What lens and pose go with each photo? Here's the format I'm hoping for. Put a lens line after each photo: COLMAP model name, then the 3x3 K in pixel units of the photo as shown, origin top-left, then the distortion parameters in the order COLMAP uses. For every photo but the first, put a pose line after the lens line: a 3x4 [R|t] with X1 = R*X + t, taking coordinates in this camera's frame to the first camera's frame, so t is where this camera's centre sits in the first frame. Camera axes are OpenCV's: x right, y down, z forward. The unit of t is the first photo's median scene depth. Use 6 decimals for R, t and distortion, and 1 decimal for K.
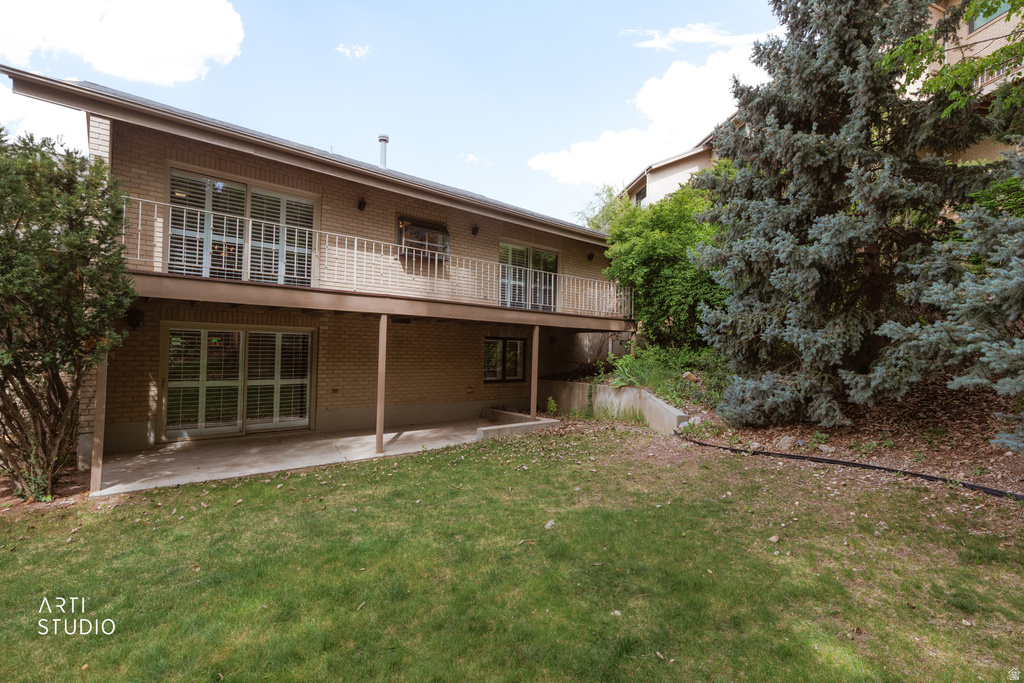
lens RADIAL K [[466.2, 0, 514.5], [0, 466.2, 345.7], [0, 0, 1]] dist [0.000505, 0.000568]
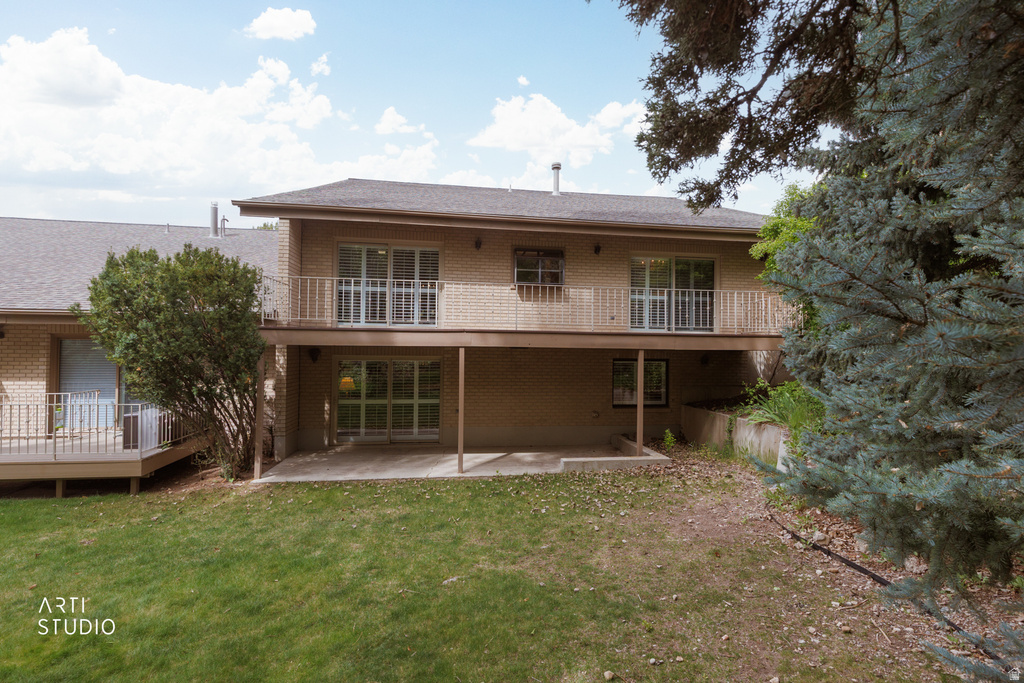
lens RADIAL K [[466.2, 0, 514.0], [0, 466.2, 341.2], [0, 0, 1]] dist [0.000505, 0.000568]
pose [[0.844669, -0.023924, -0.534754, 0.415365], [0.013957, 0.999645, -0.022676, -0.055244], [0.535107, 0.011690, 0.844703, 0.134017]]
